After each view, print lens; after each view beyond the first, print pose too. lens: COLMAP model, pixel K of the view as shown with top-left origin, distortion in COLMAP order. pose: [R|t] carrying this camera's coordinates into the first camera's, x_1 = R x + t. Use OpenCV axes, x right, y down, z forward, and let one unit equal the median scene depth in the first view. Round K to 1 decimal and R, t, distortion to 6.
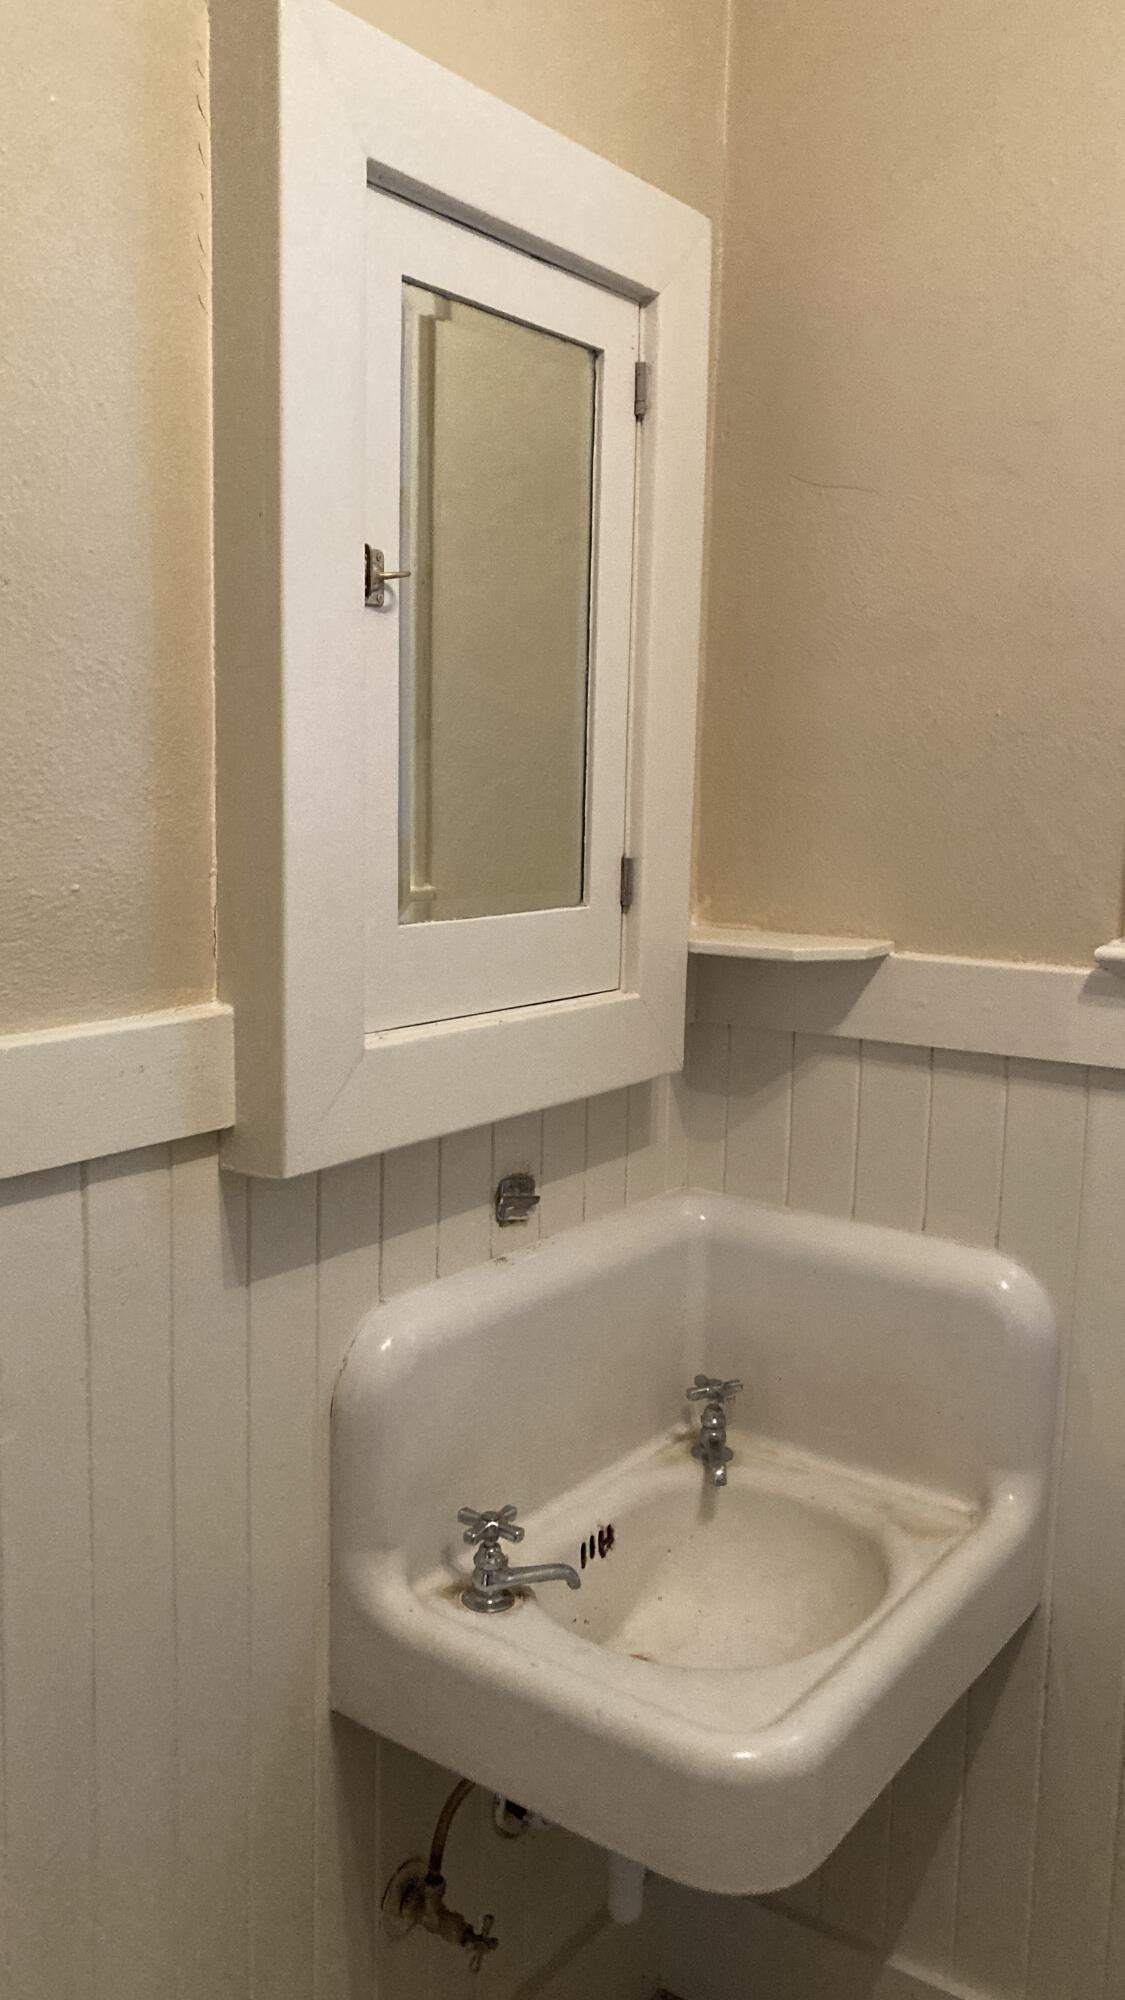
lens RADIAL K [[1599.6, 0, 557.3], [0, 1599.6, 994.4], [0, 0, 1]] dist [0.040035, -0.023774]
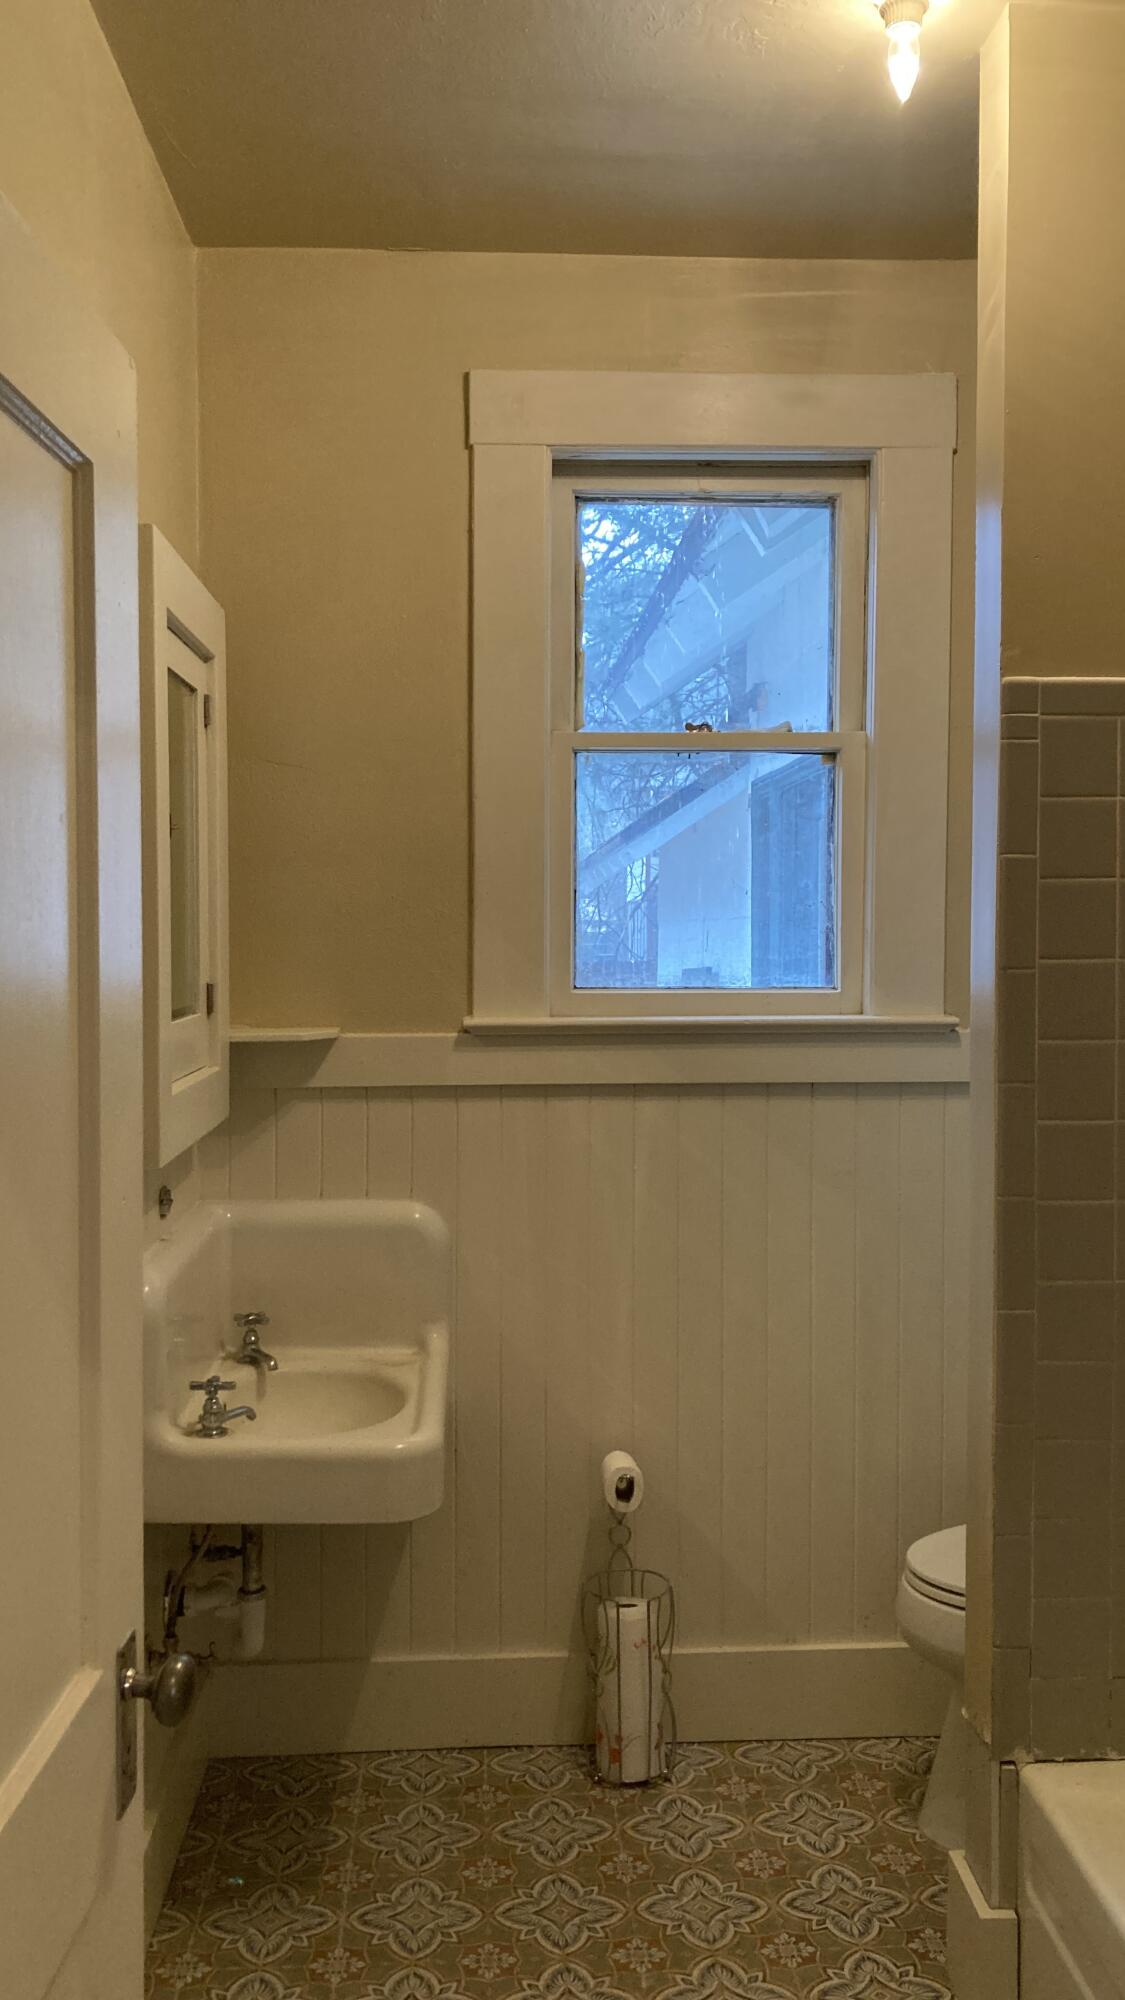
lens RADIAL K [[1599.6, 0, 564.8], [0, 1599.6, 997.1], [0, 0, 1]] dist [0.040035, -0.023774]
pose [[0.775304, -0.038441, 0.630418, -0.684311], [0.107100, 0.991692, -0.071245, 0.082250], [-0.622442, 0.122754, 0.772980, -0.476157]]
